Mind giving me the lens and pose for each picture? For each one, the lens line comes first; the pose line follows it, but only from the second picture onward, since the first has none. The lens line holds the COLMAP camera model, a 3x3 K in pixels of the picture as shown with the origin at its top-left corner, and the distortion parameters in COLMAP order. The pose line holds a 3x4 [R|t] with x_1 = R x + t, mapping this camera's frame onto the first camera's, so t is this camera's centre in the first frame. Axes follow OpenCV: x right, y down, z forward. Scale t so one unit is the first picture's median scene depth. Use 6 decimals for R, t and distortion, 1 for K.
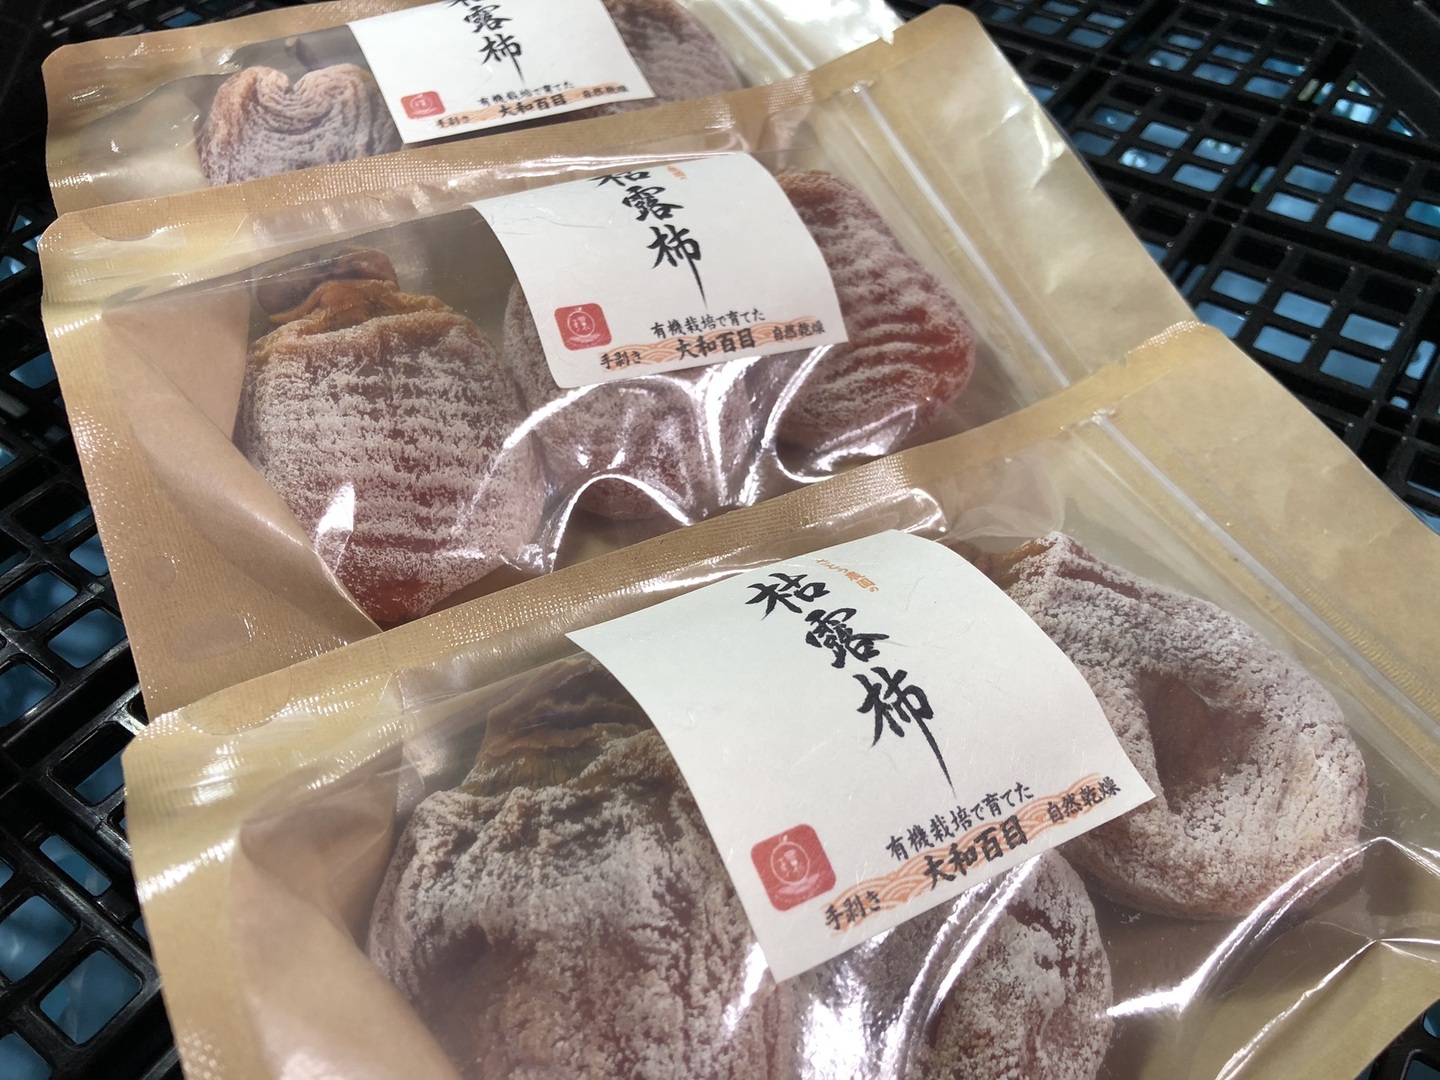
lens RADIAL K [[1212.5, 0, 726.3], [0, 1212.5, 529.2], [0, 0, 1]] dist [0.124983, -0.451384]
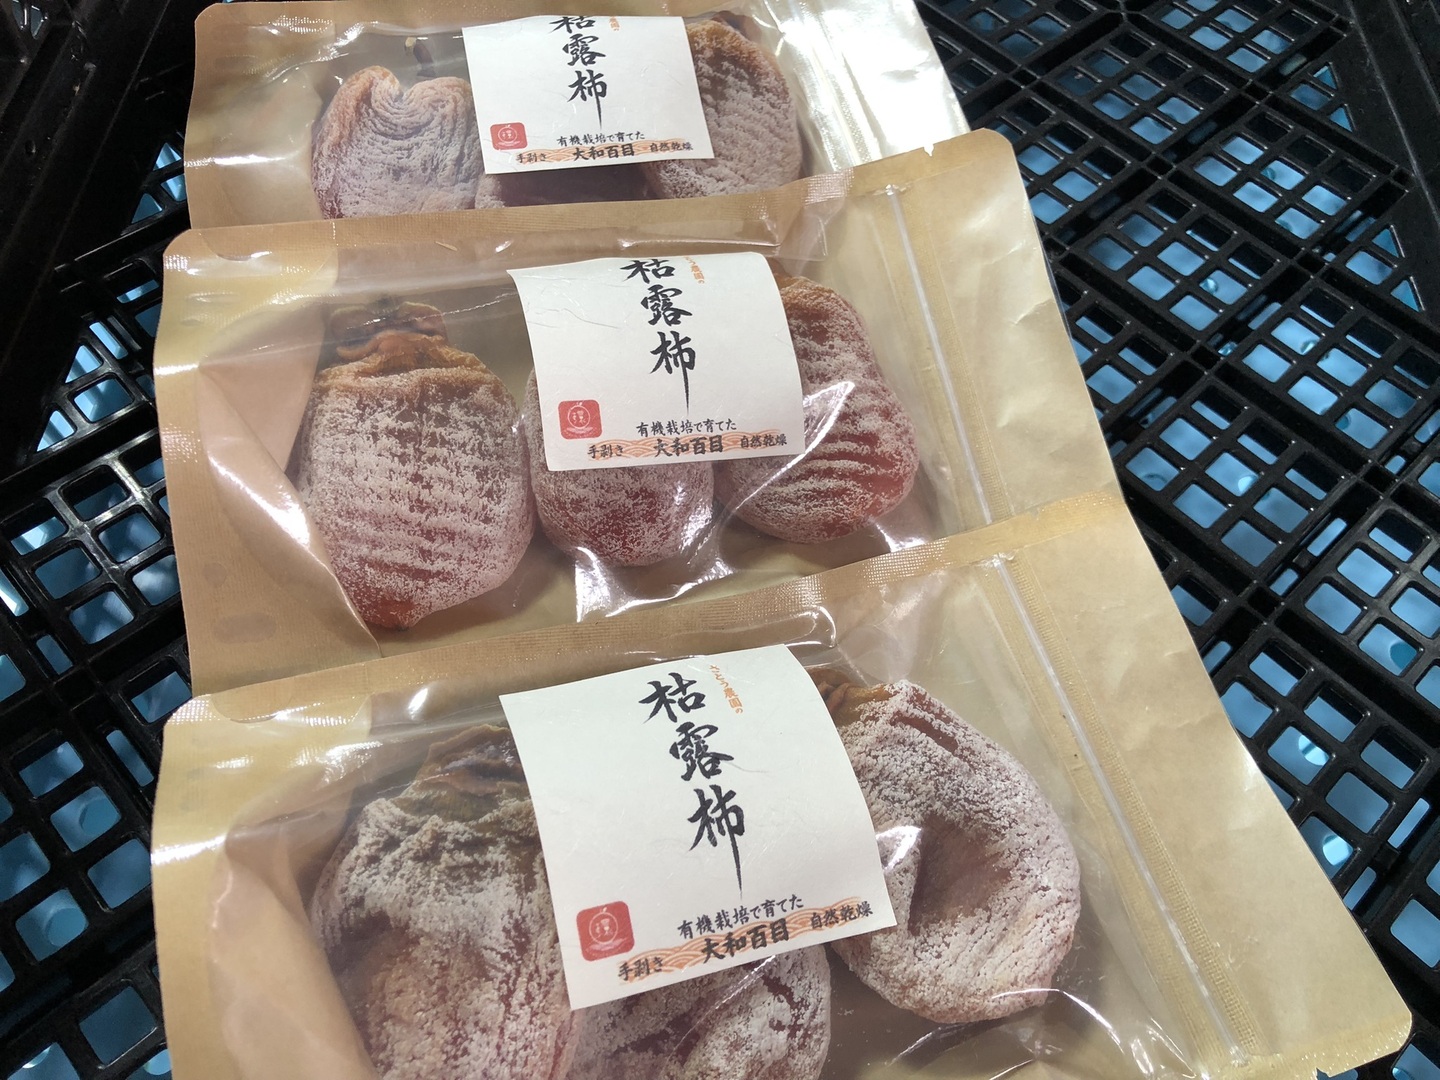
lens RADIAL K [[1212.5, 0, 726.3], [0, 1212.5, 529.2], [0, 0, 1]] dist [0.124983, -0.451384]
pose [[0.975930, 0.210126, -0.058369, 0.162543], [-0.197780, 0.965556, 0.169071, -0.400532], [0.091885, -0.153458, 0.983874, -0.273627]]
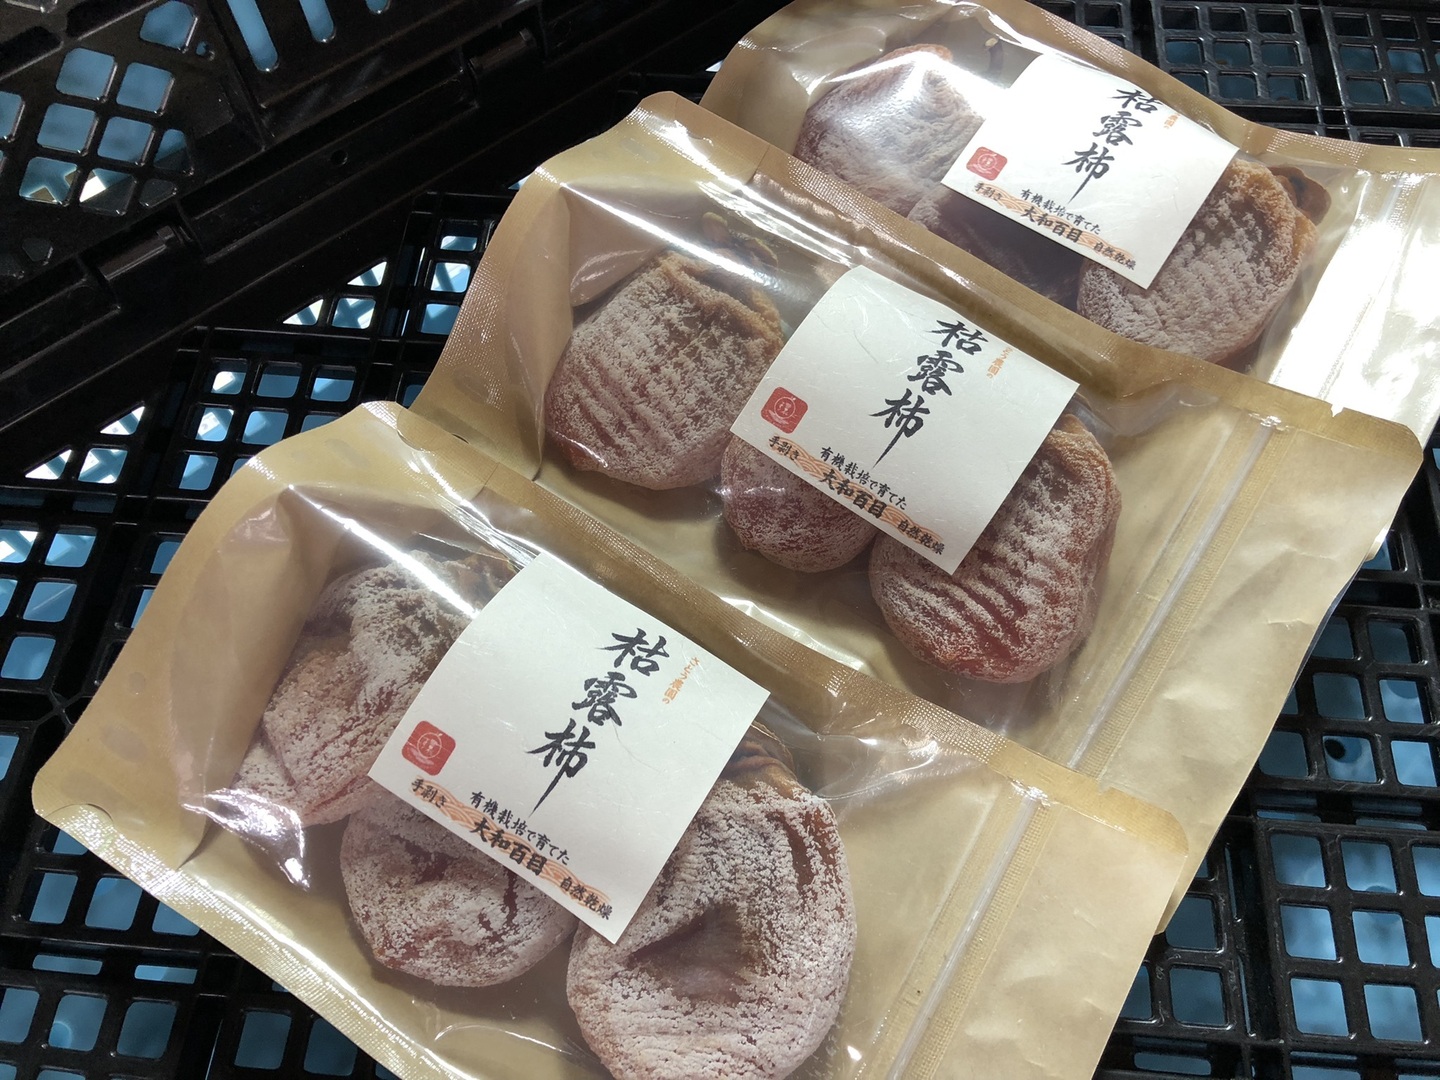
lens RADIAL K [[1203.7, 0, 721.7], [0, 1203.7, 526.7], [0, 0, 1]] dist [0.119347, -0.388719]
pose [[0.492770, 0.756845, -0.429376, 0.674784], [-0.629736, 0.650711, 0.424272, -0.800476], [0.600508, 0.061325, 0.797264, -0.081786]]
